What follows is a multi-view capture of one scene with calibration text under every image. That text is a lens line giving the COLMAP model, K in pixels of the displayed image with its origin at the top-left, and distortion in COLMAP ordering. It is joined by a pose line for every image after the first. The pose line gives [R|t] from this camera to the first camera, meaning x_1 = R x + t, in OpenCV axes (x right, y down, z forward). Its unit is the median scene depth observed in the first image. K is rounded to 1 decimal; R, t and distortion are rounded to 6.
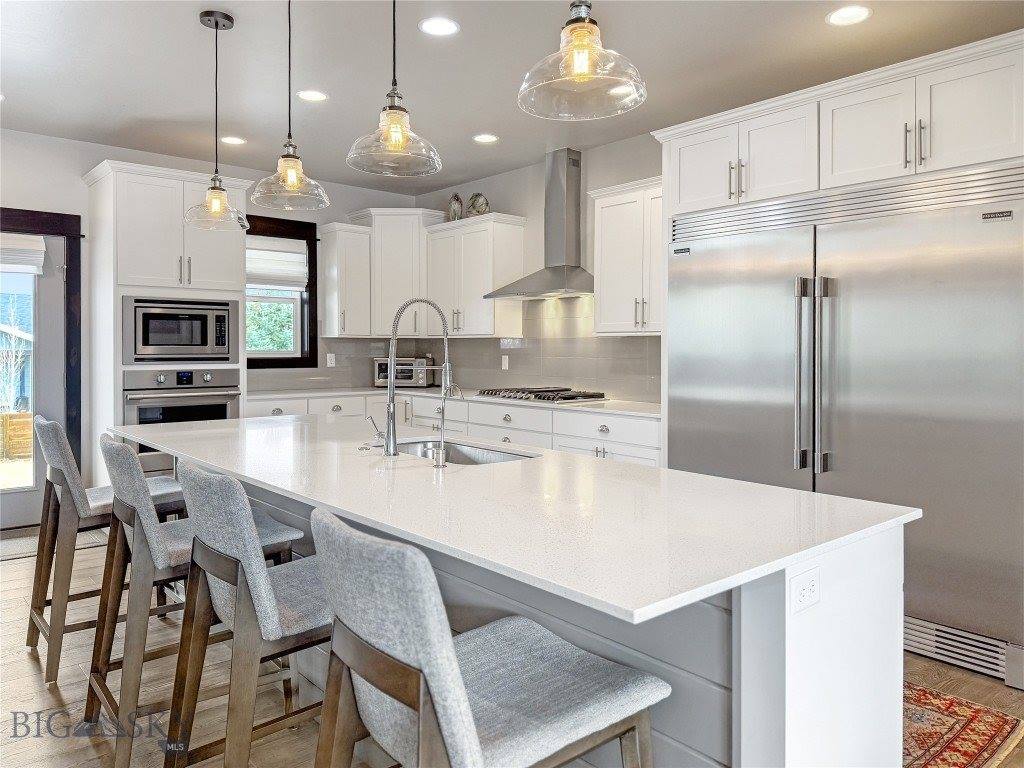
lens RADIAL K [[736.6, 0, 516.9], [0, 736.6, 354.5], [0, 0, 1]] dist [0.064770, -0.096385]
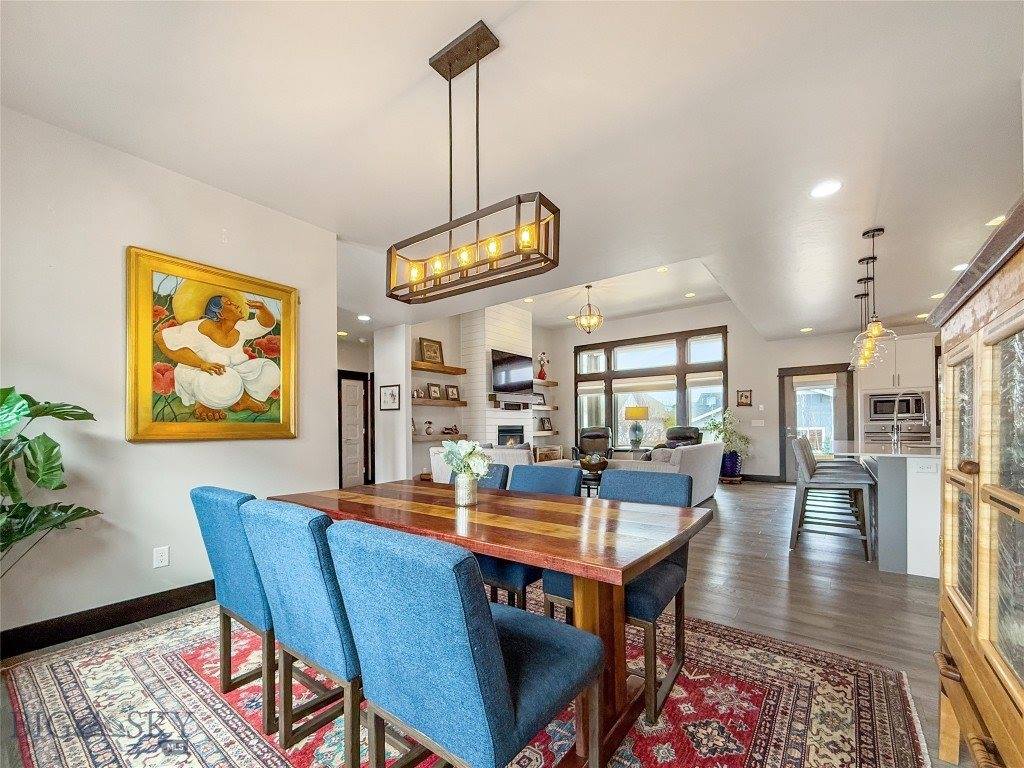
lens RADIAL K [[431.2, 0, 500.4], [0, 431.2, 429.0], [0, 0, 1]] dist [0.000549, 0.000069]
pose [[0.188892, -0.003515, -0.981992, 0.587943], [-0.000538, 0.999993, -0.003683, 0.038804], [0.981998, 0.001224, 0.188889, -0.414662]]
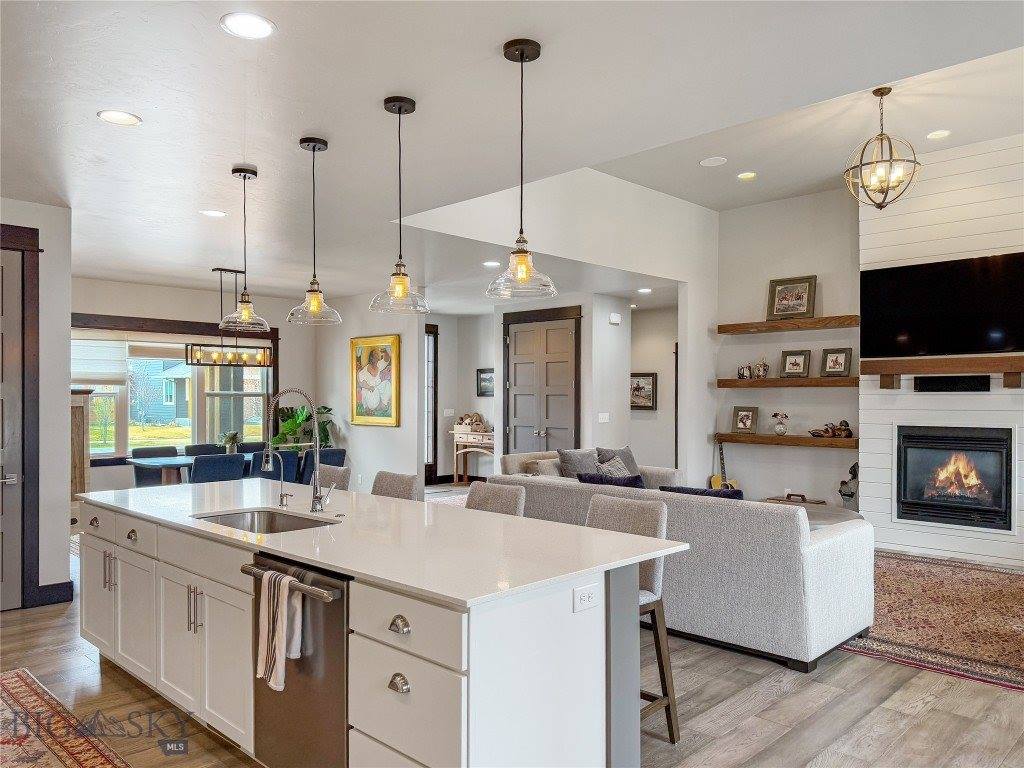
lens RADIAL K [[737.4, 0, 492.5], [0, 737.4, 403.7], [0, 0, 1]] dist [0.074325, -0.091061]
pose [[-0.998129, -0.005141, -0.060920, -0.198268], [-0.006294, 0.999804, 0.018745, -0.038414], [0.060812, 0.019093, -0.997967, 1.146866]]
